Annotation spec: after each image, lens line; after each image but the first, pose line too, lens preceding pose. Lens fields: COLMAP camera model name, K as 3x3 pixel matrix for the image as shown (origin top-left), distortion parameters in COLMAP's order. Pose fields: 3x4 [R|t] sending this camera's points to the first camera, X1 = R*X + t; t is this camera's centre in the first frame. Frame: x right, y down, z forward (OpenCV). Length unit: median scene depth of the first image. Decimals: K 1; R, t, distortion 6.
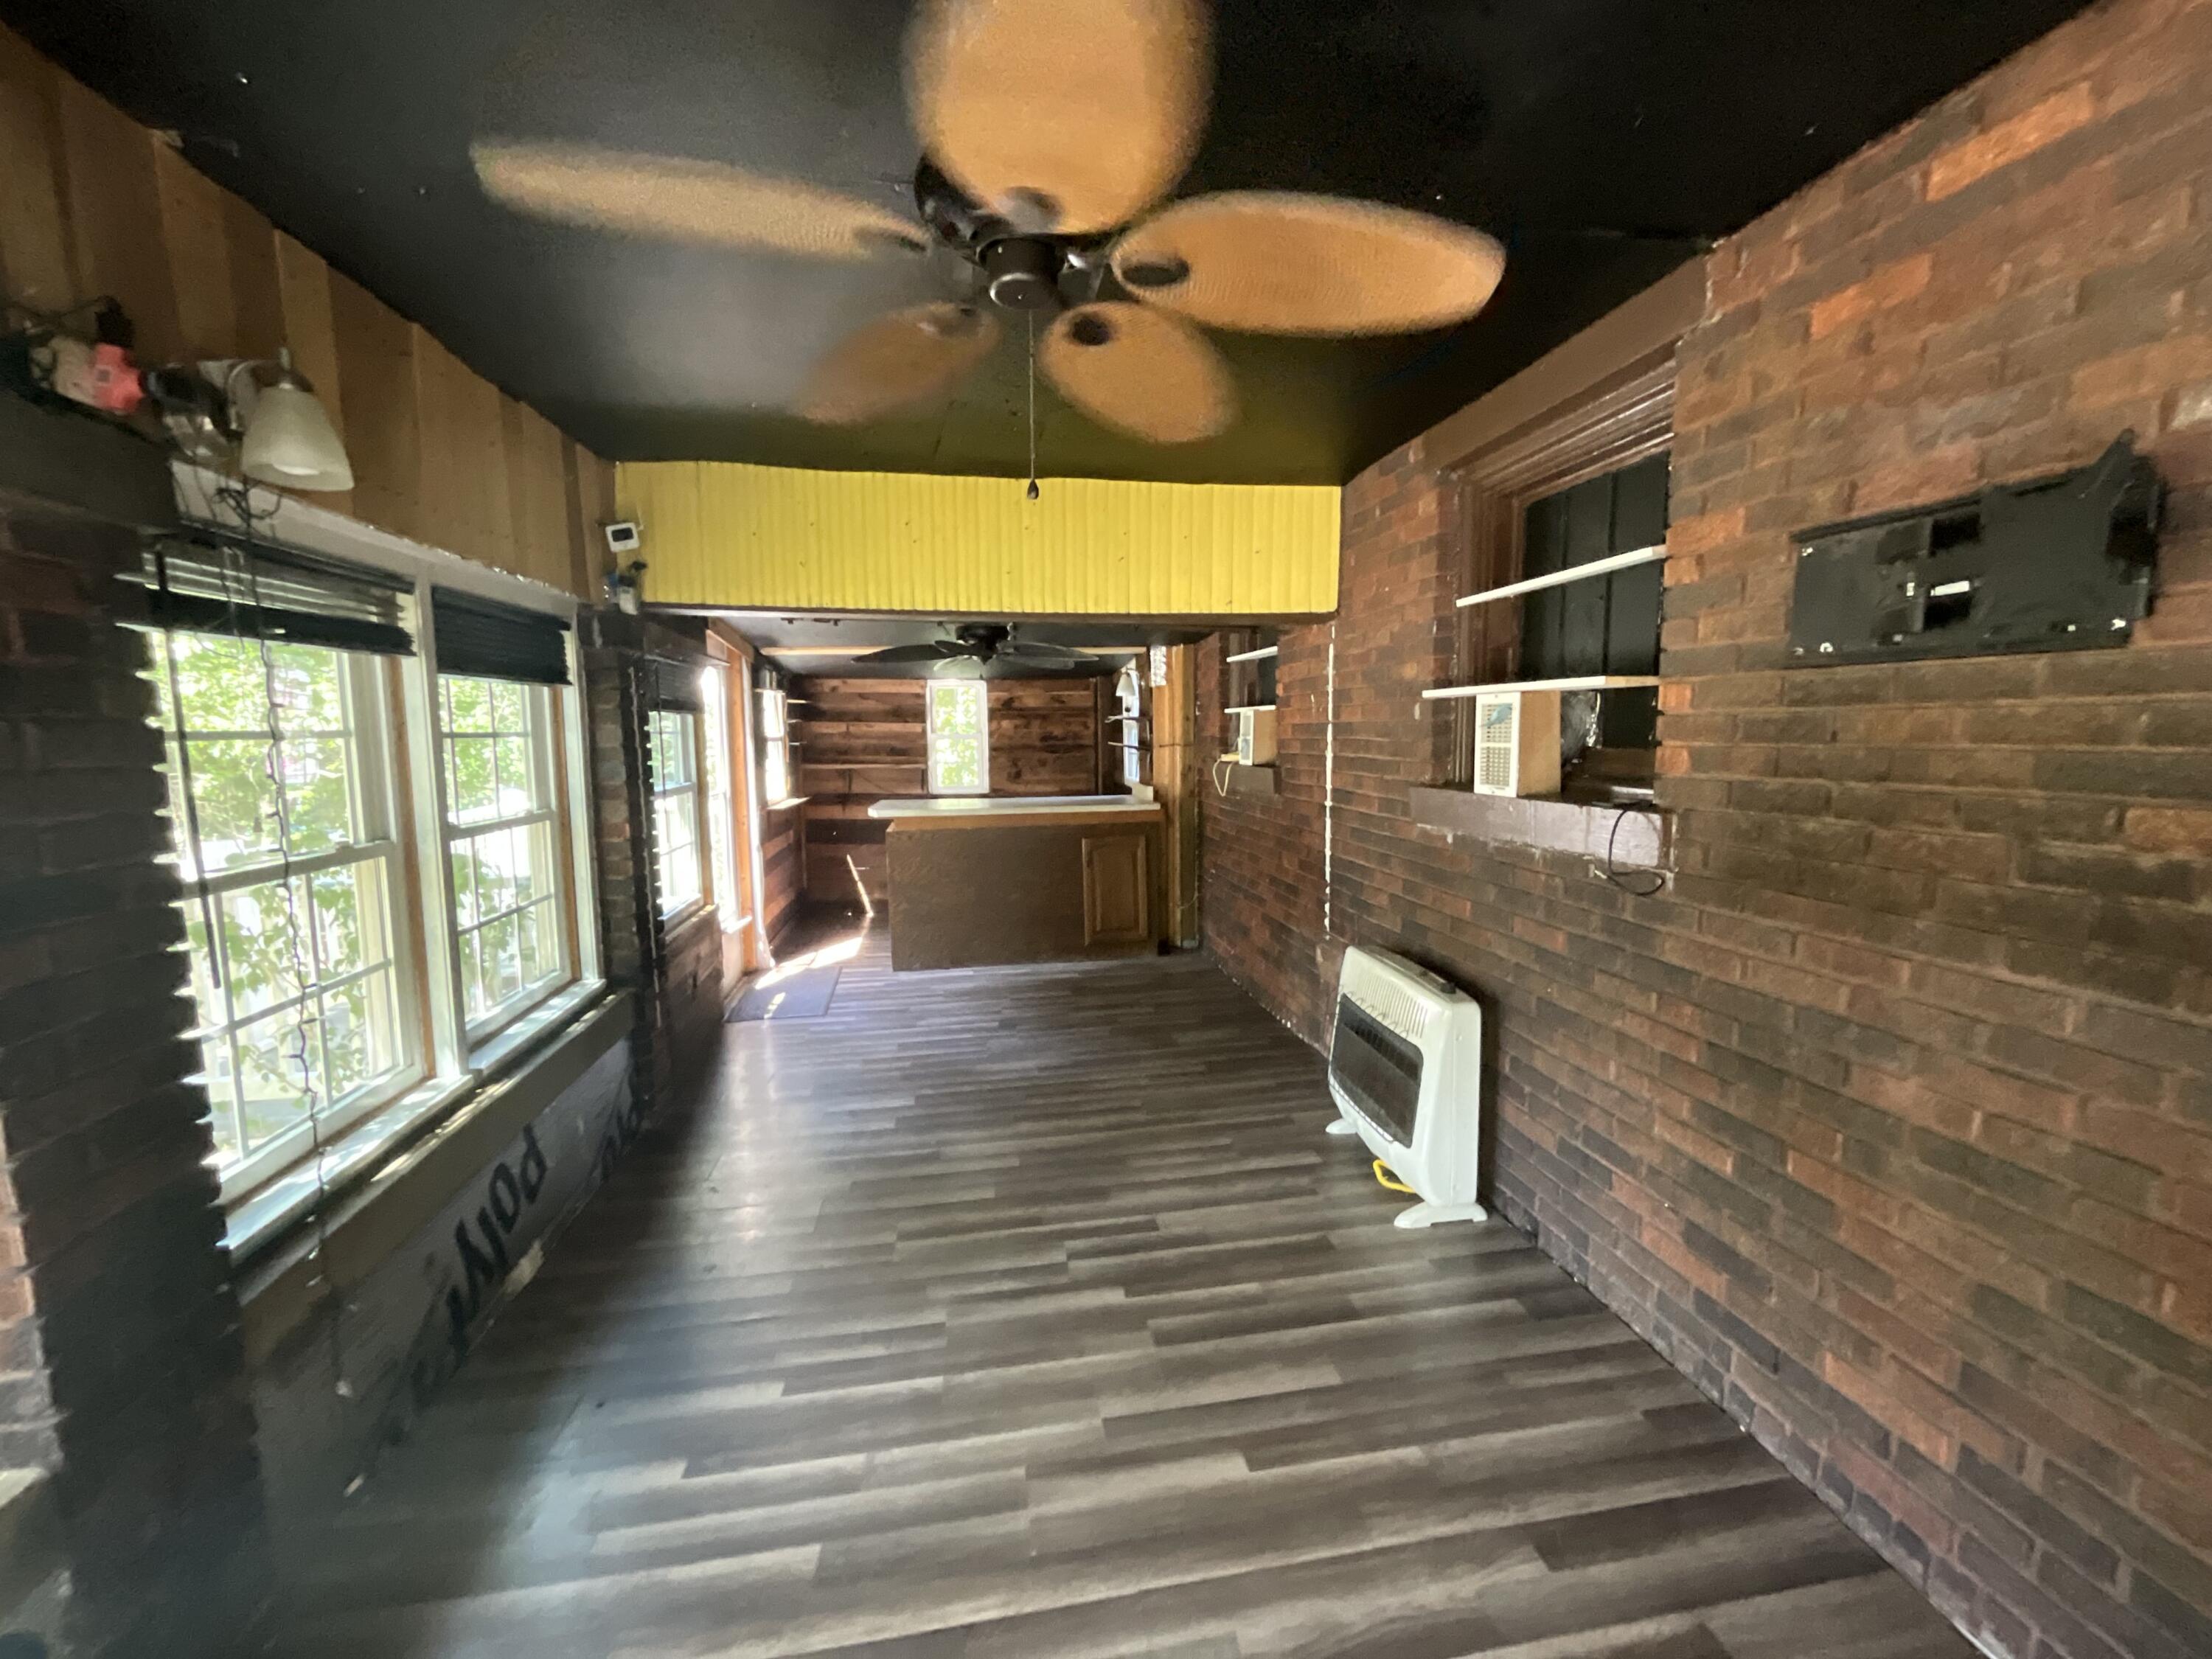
lens RADIAL K [[890.3, 0, 1144.5], [0, 890.3, 819.4], [0, 0, 1]] dist [-0.001866, 0.000125]
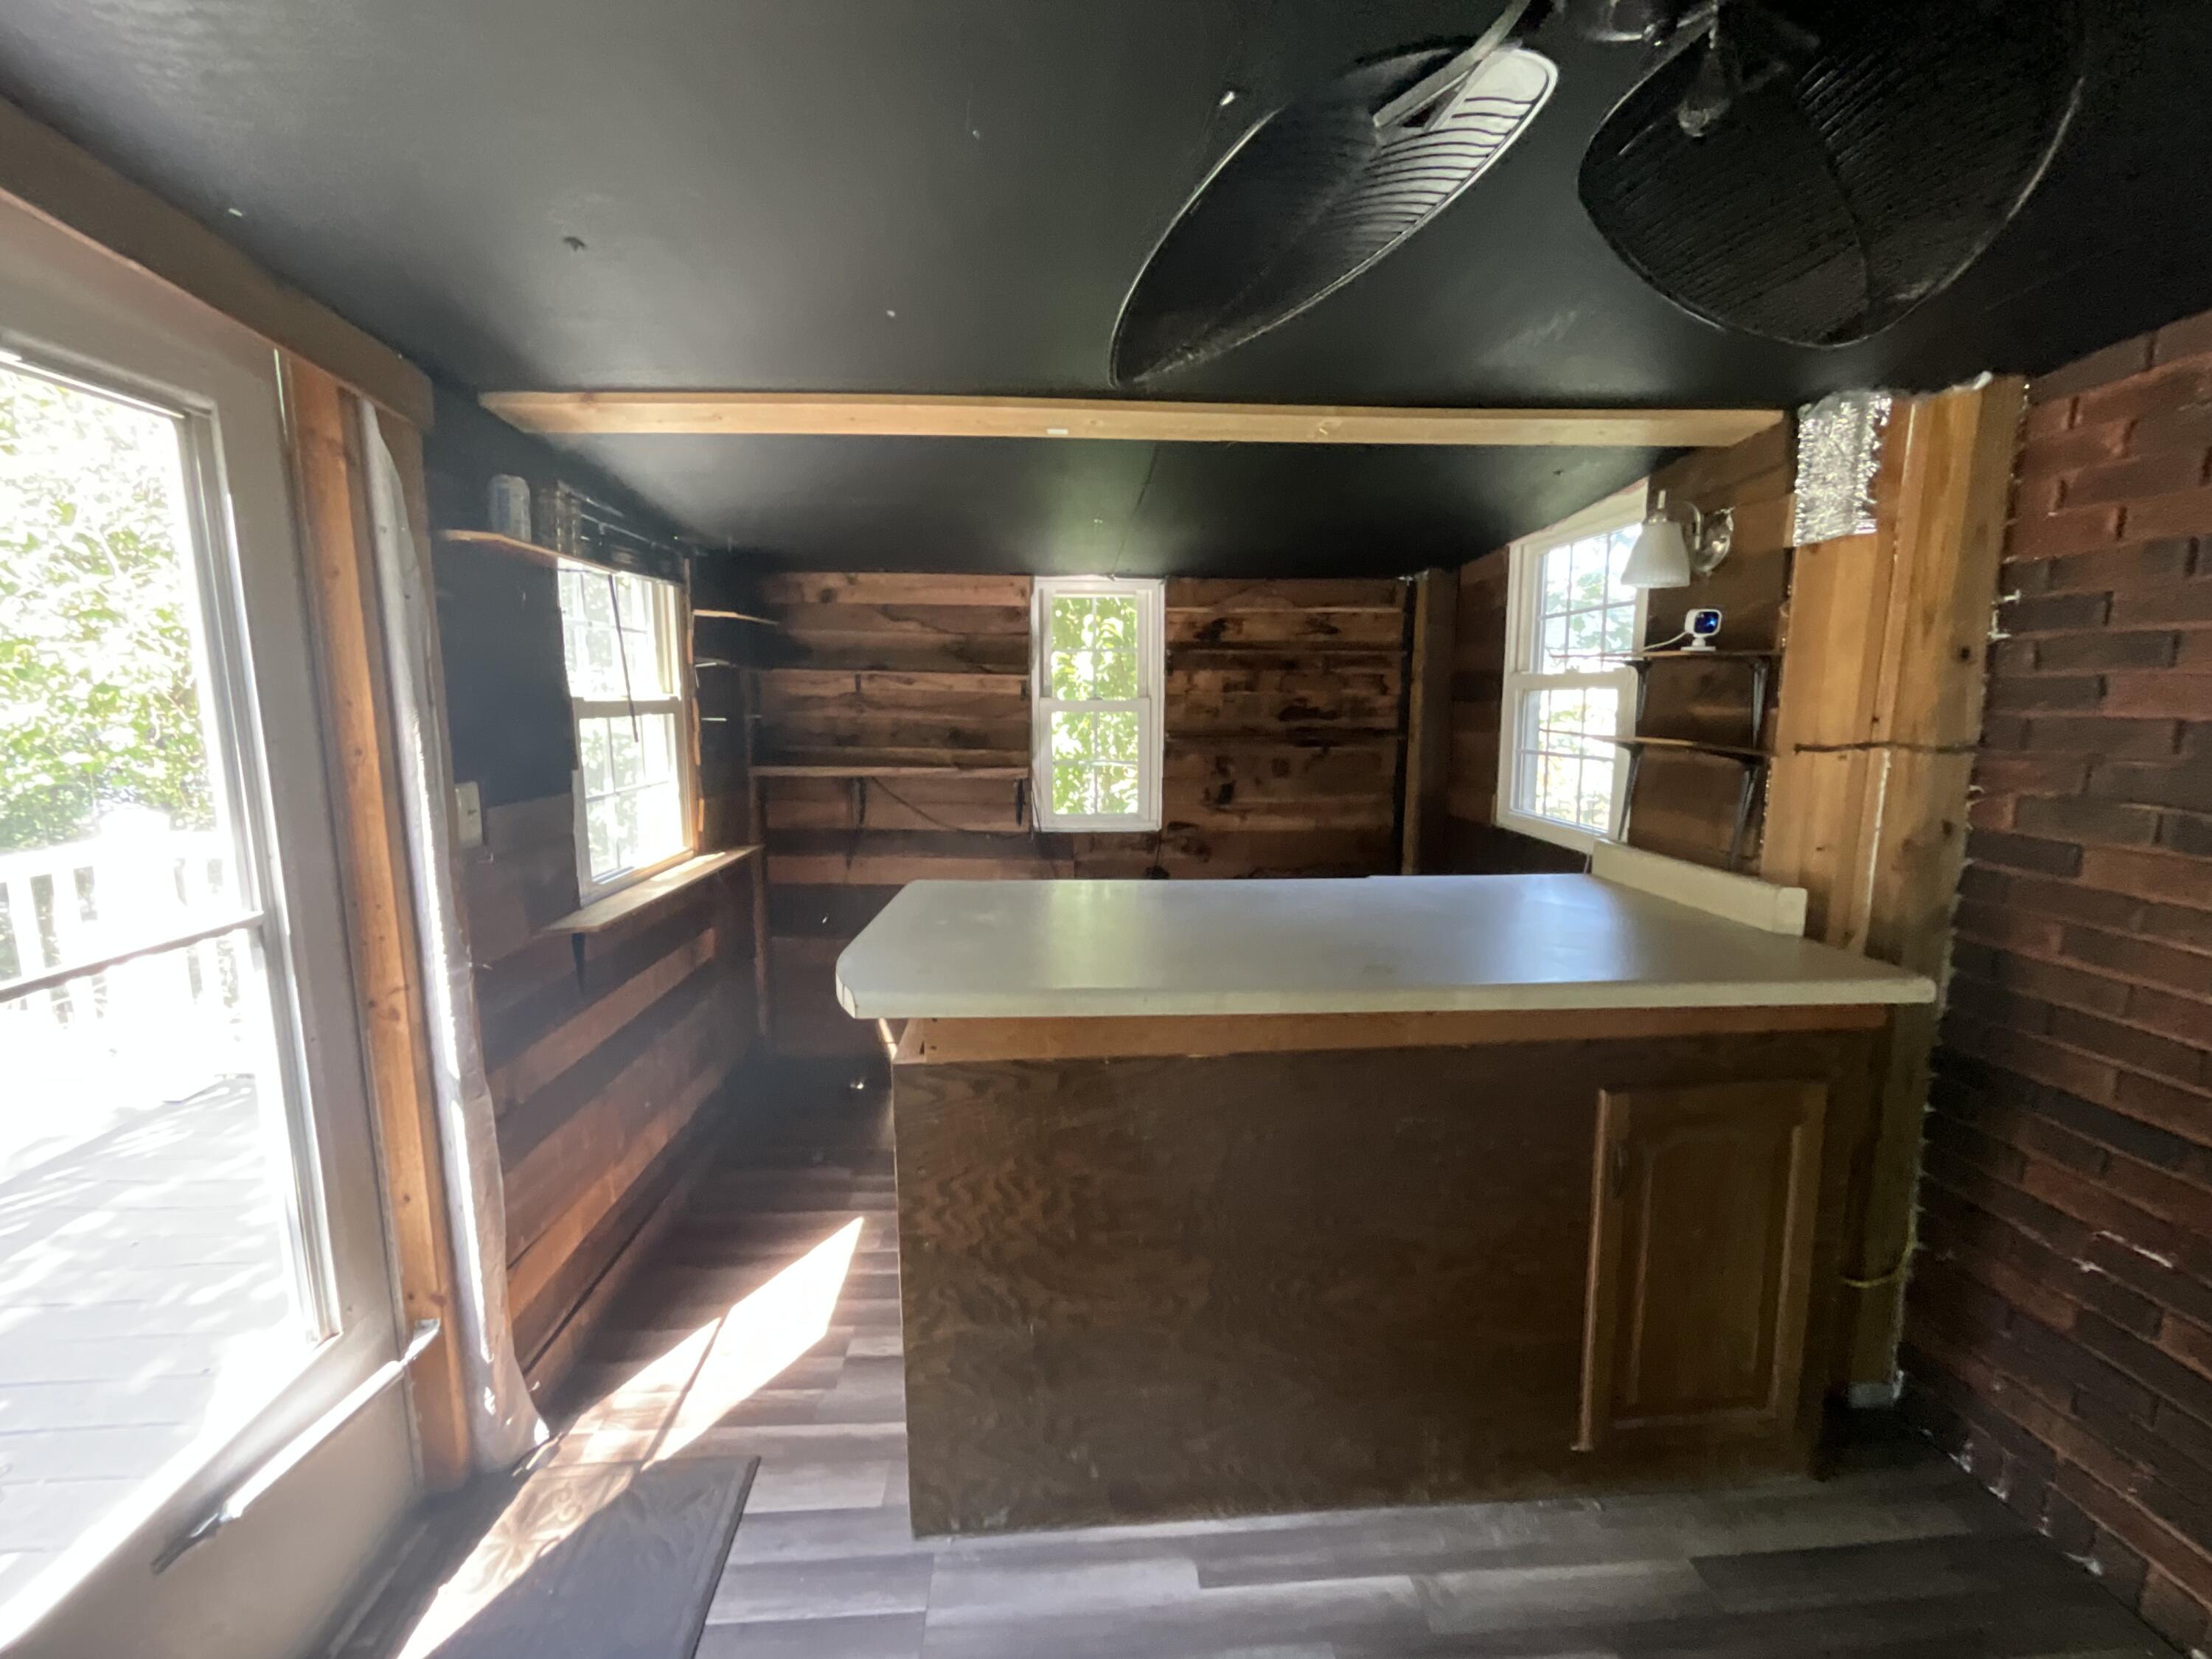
lens RADIAL K [[890.3, 0, 1102.0], [0, 890.3, 826.3], [0, 0, 1]] dist [-0.001866, 0.000125]
pose [[0.989460, 0.030977, -0.141451, -0.144146], [-0.025187, 0.998777, 0.042544, -0.052542], [0.142596, -0.038533, 0.989031, 0.560603]]
